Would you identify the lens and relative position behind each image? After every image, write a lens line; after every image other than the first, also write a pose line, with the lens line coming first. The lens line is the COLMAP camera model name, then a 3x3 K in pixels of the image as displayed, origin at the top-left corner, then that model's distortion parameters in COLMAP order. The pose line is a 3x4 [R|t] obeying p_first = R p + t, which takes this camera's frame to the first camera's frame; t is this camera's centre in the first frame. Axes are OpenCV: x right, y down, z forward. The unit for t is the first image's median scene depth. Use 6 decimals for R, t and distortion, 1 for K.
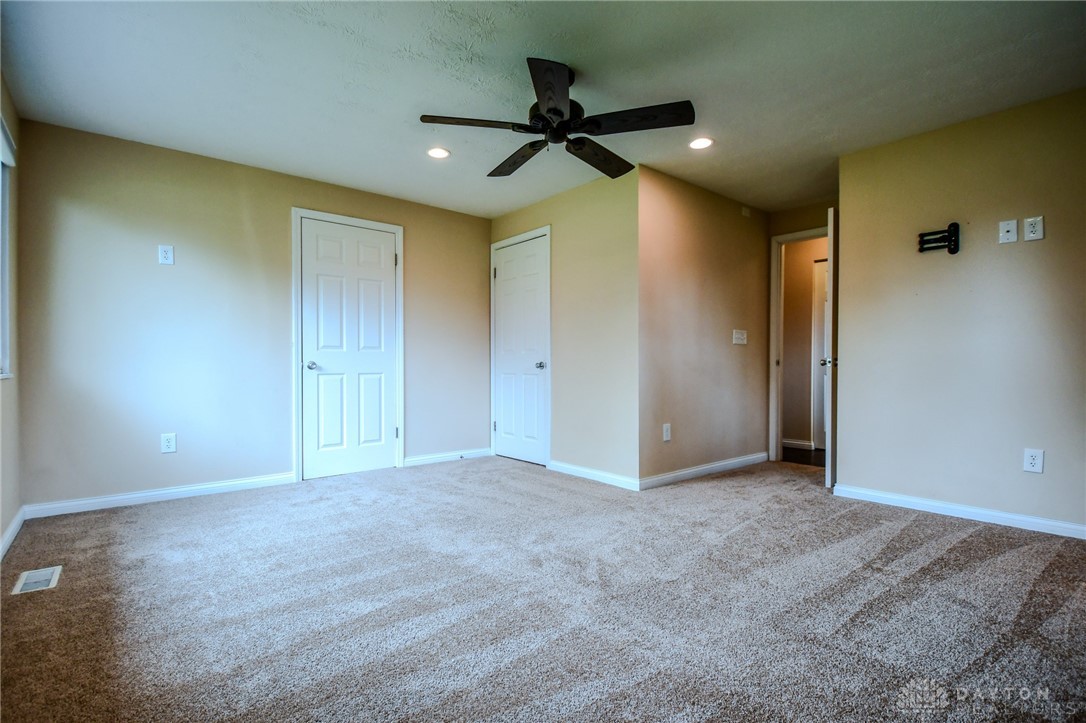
lens RADIAL K [[510.0, 0, 538.2], [0, 510.0, 366.0], [0, 0, 1]] dist [0.012631, -0.017936]
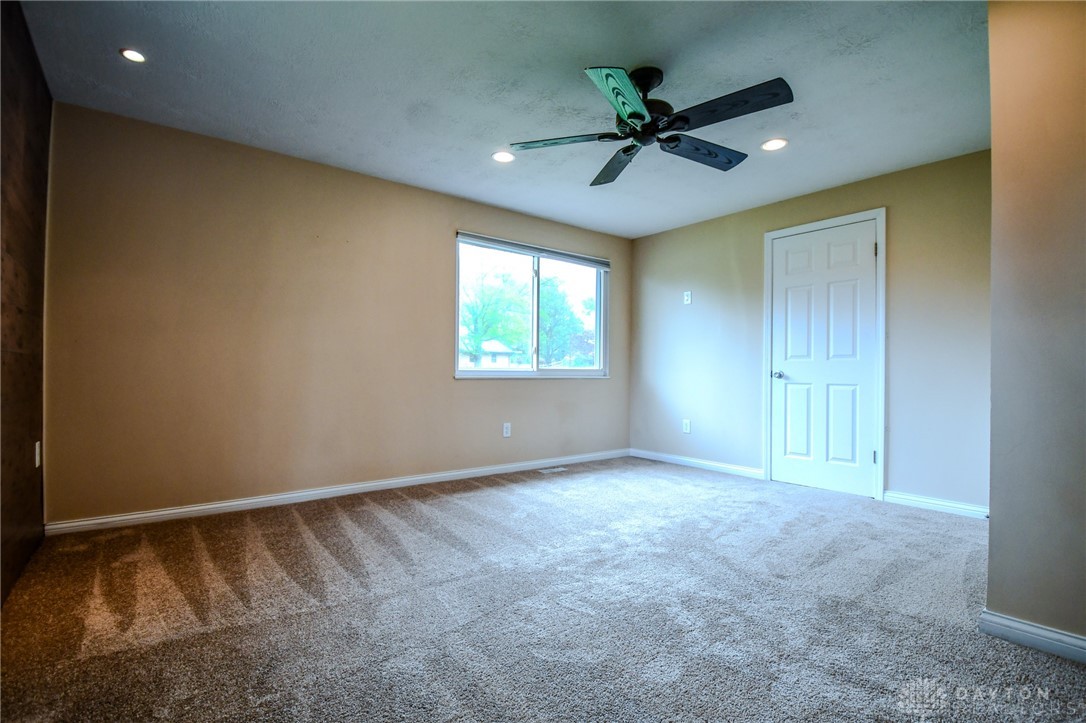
lens RADIAL K [[510.0, 0, 539.6], [0, 510.0, 365.8], [0, 0, 1]] dist [0.012631, -0.017936]
pose [[-0.030635, -0.012012, -0.999458, 0.645675], [-0.019436, 0.999746, -0.011420, 0.002234], [0.999342, 0.019076, -0.030861, 0.539938]]
